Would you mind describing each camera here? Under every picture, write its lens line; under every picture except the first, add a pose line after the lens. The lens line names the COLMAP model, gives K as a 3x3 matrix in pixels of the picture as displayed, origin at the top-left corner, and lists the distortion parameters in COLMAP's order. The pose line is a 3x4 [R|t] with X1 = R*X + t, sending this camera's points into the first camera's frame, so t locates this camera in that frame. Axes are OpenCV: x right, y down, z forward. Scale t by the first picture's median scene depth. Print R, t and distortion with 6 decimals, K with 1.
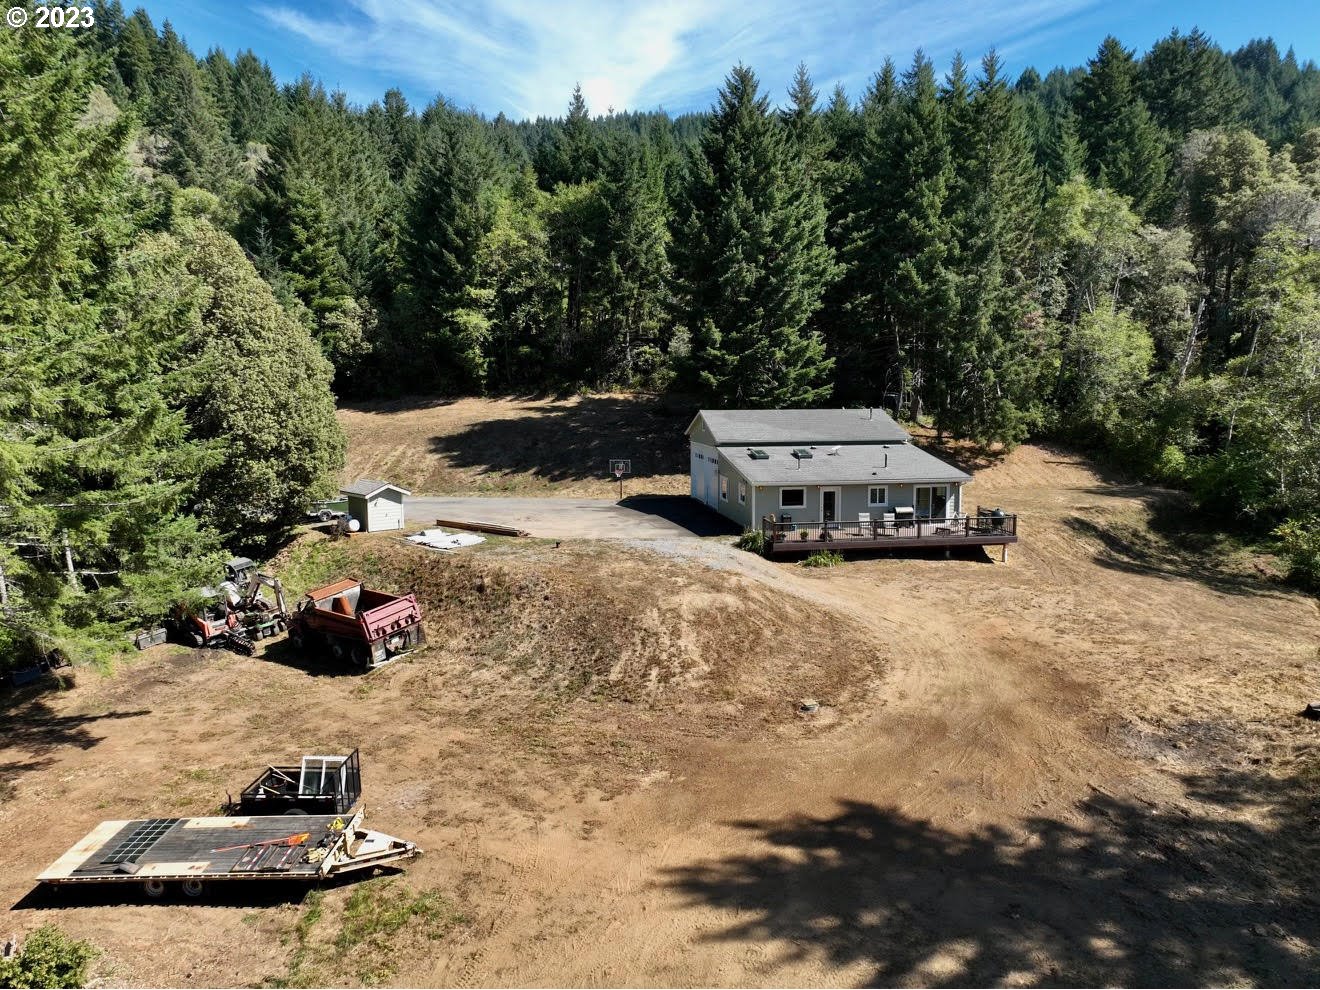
lens RADIAL K [[963.6, 0, 660.0], [0, 963.6, 495.0], [0, 0, 1]] dist [-0.004263, -0.004336]
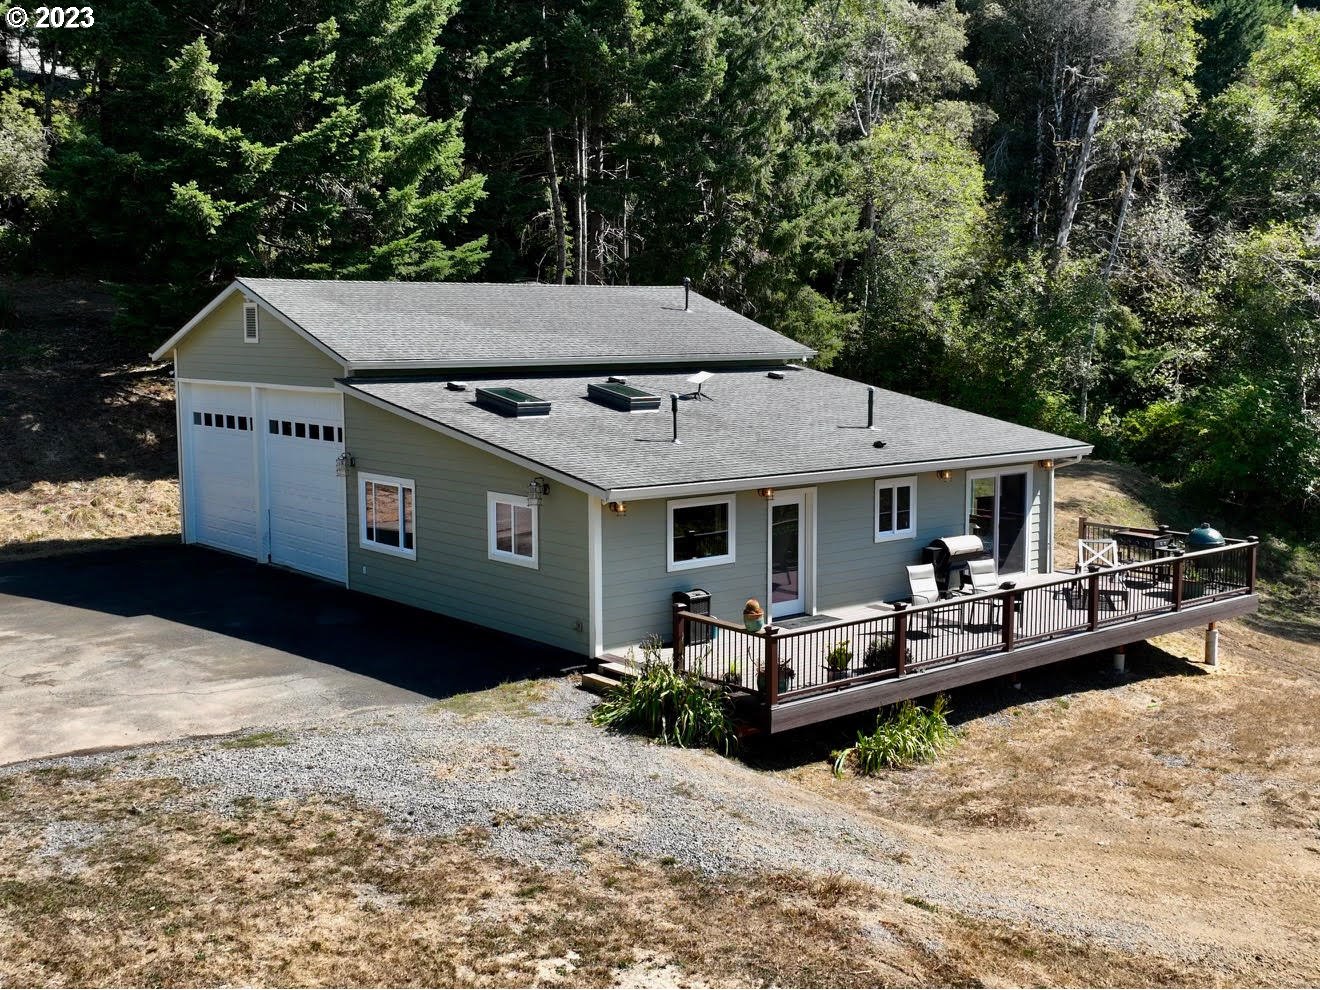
lens RADIAL K [[1497.6, 0, 660.0], [0, 1497.6, 495.0], [0, 0, 1]] dist [0.005956, 0.013412]
pose [[0.864604, -0.055375, 0.499393, -0.084313], [0.055587, 0.998349, 0.014463, -0.012274], [-0.499369, 0.015255, 0.866255, 0.437056]]
